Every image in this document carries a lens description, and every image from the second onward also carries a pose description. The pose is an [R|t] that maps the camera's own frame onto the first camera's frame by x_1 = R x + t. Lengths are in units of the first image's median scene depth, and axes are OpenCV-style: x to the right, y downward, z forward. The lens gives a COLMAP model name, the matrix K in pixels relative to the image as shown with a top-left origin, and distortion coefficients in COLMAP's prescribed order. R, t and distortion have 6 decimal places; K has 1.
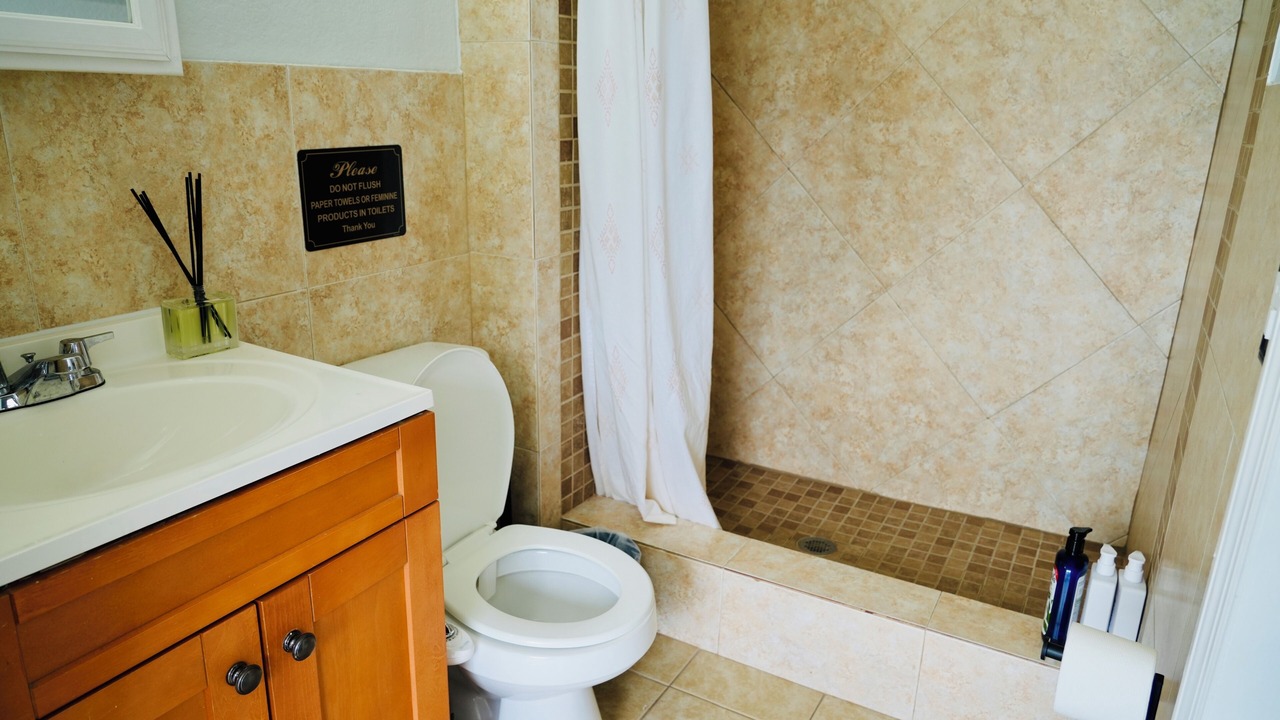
lens RADIAL K [[861.3, 0, 646.5], [0, 861.3, 354.2], [0, 0, 1]] dist [-0.033016, 0.019064]
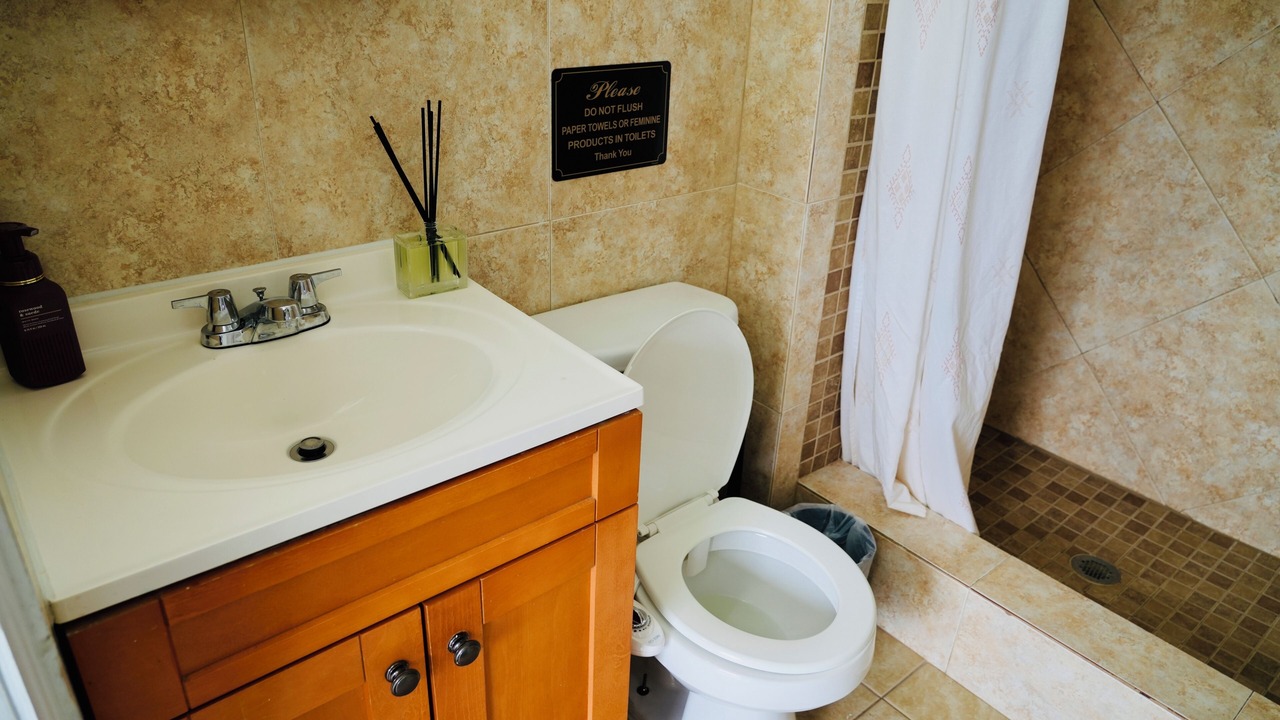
lens RADIAL K [[861.3, 0, 646.5], [0, 861.3, 354.2], [0, 0, 1]] dist [-0.033016, 0.019064]
pose [[0.936312, 0.170430, -0.307041, 0.009422], [-0.121217, 0.977450, 0.172908, -0.089313], [0.329586, -0.124677, 0.935857, 0.119775]]
